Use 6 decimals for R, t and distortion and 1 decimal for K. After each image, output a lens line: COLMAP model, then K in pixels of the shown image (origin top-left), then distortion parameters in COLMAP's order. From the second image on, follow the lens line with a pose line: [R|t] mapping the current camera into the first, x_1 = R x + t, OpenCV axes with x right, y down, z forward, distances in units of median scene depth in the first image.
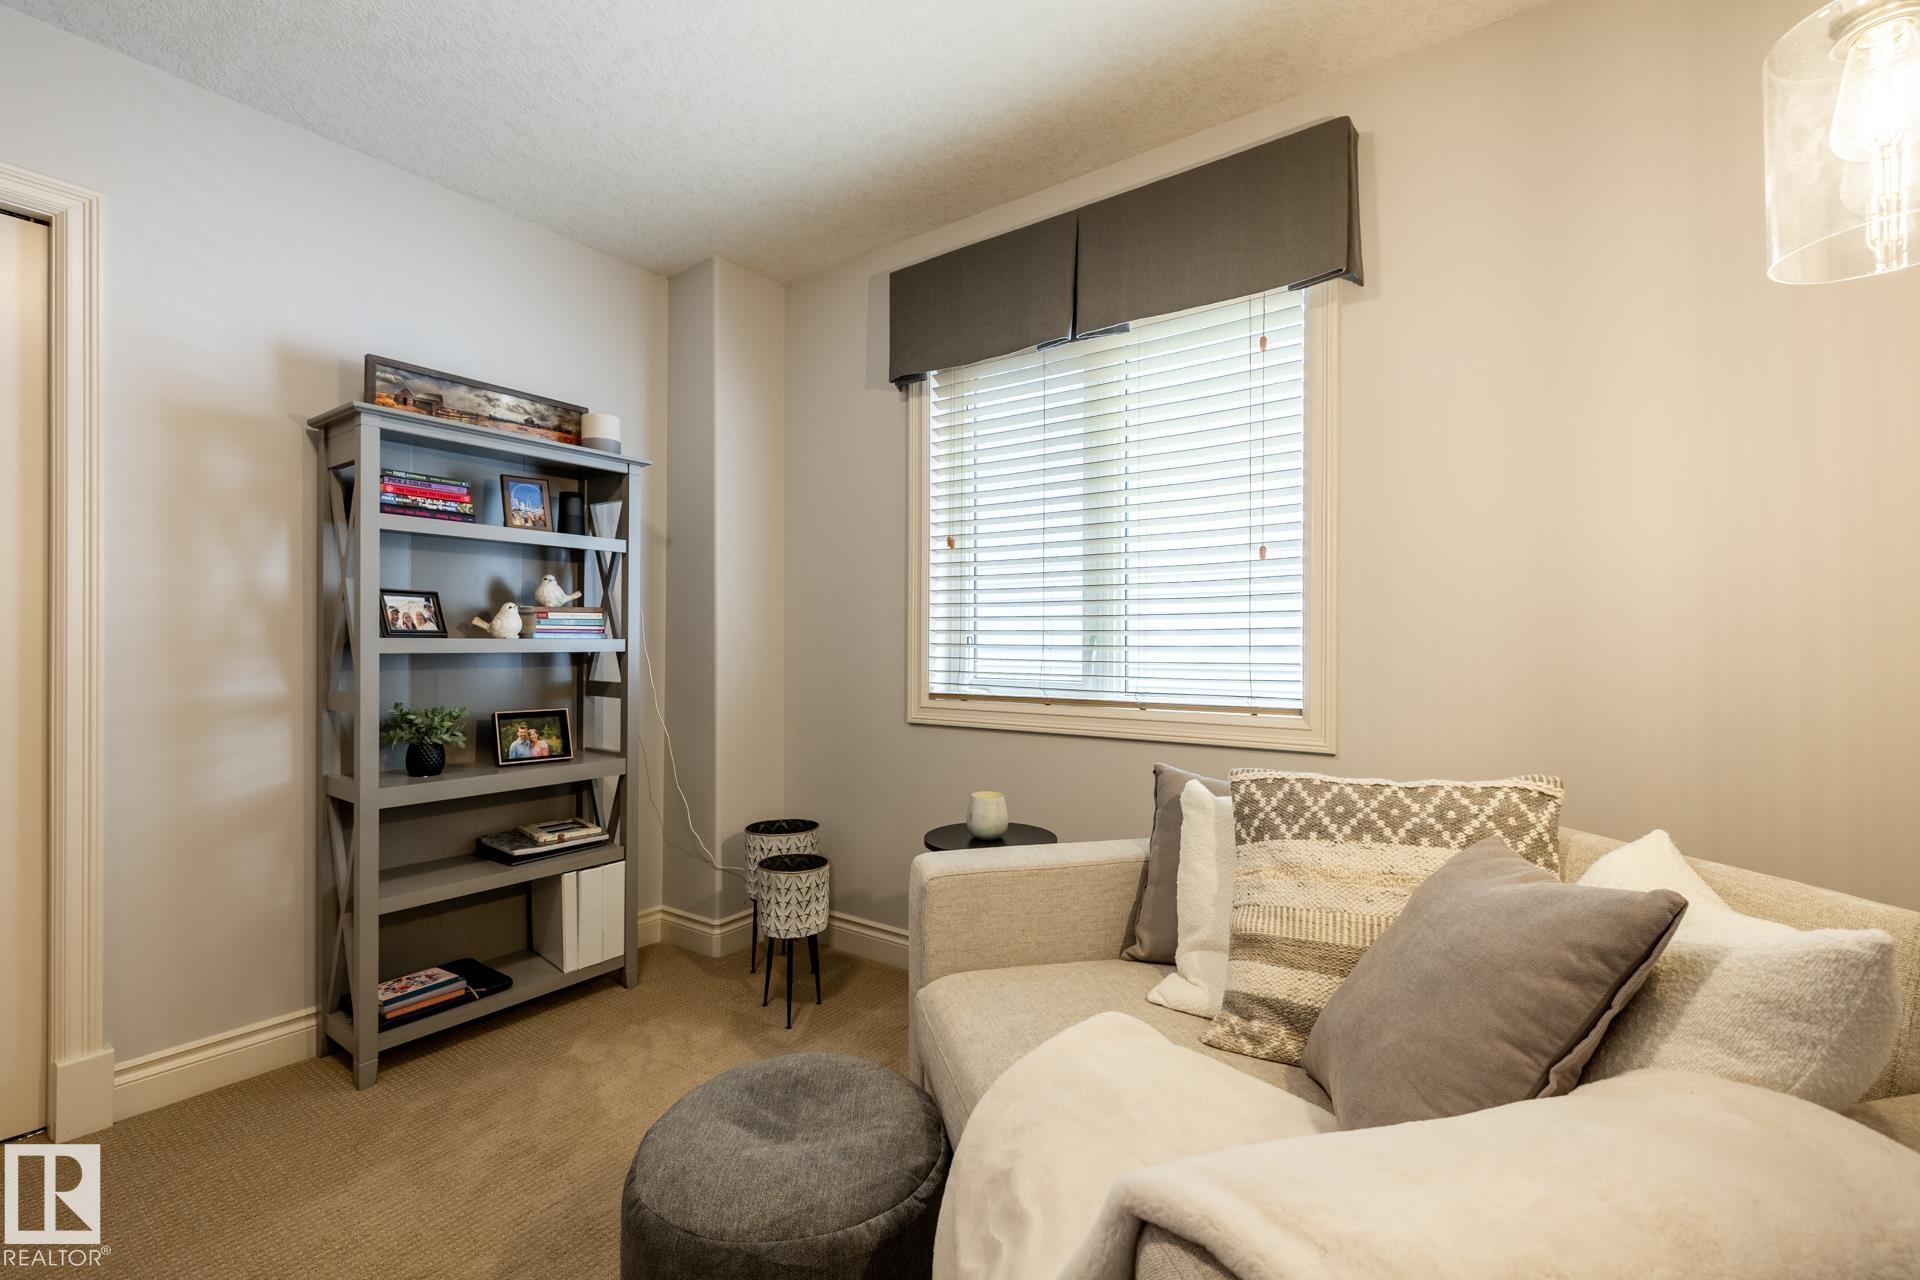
lens RADIAL K [[841.4, 0, 968.4], [0, 841.4, 644.0], [0, 0, 1]] dist [-0.001999, -0.000229]
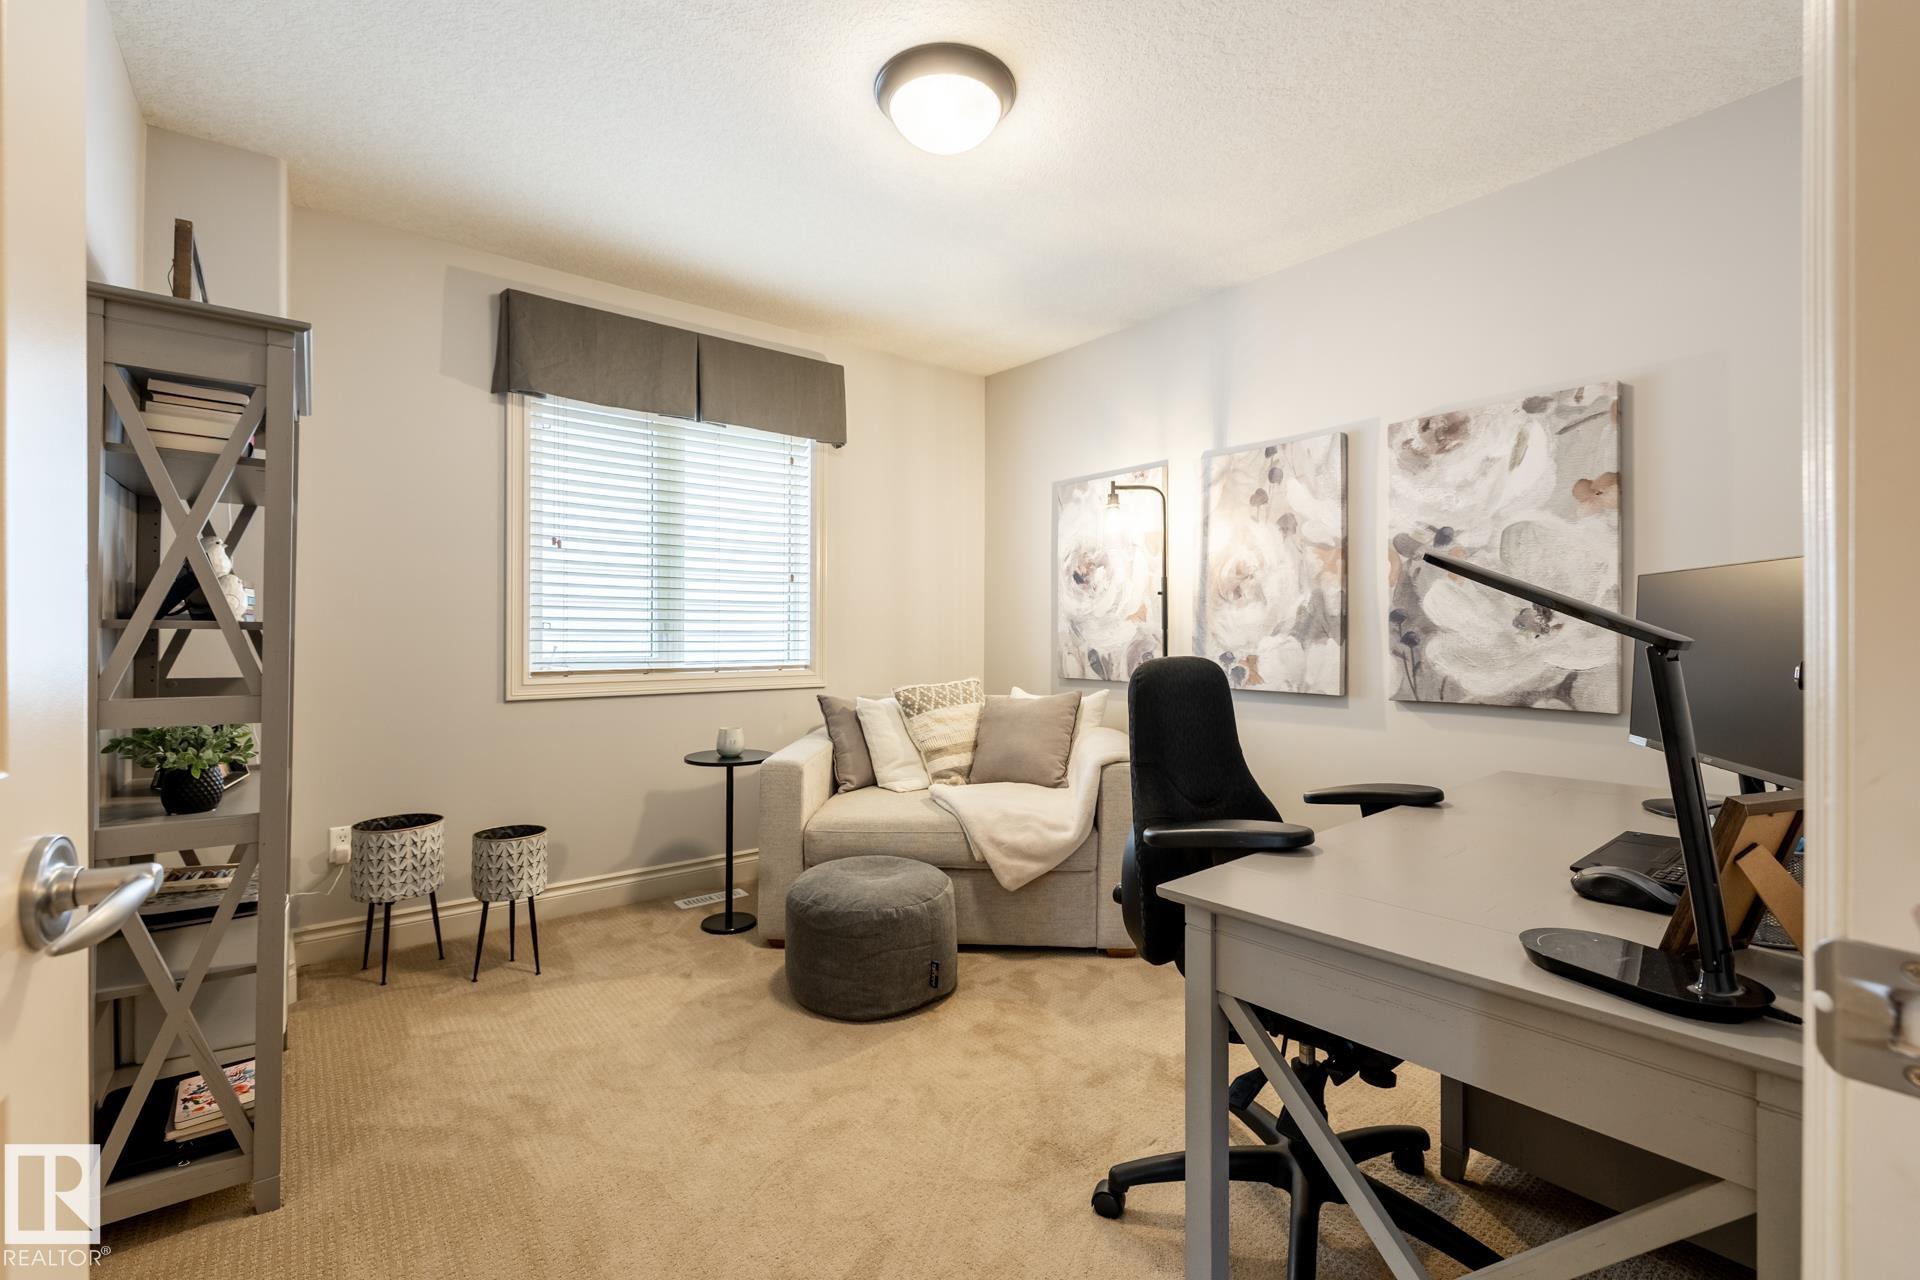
lens RADIAL K [[841.4, 0, 968.4], [0, 841.4, 644.0], [0, 0, 1]] dist [-0.001999, -0.000229]
pose [[0.237727, -0.017374, 0.971177, -1.088272], [-0.005304, 0.999802, 0.019184, -0.004876], [-0.971318, -0.009712, 0.237587, 0.173798]]
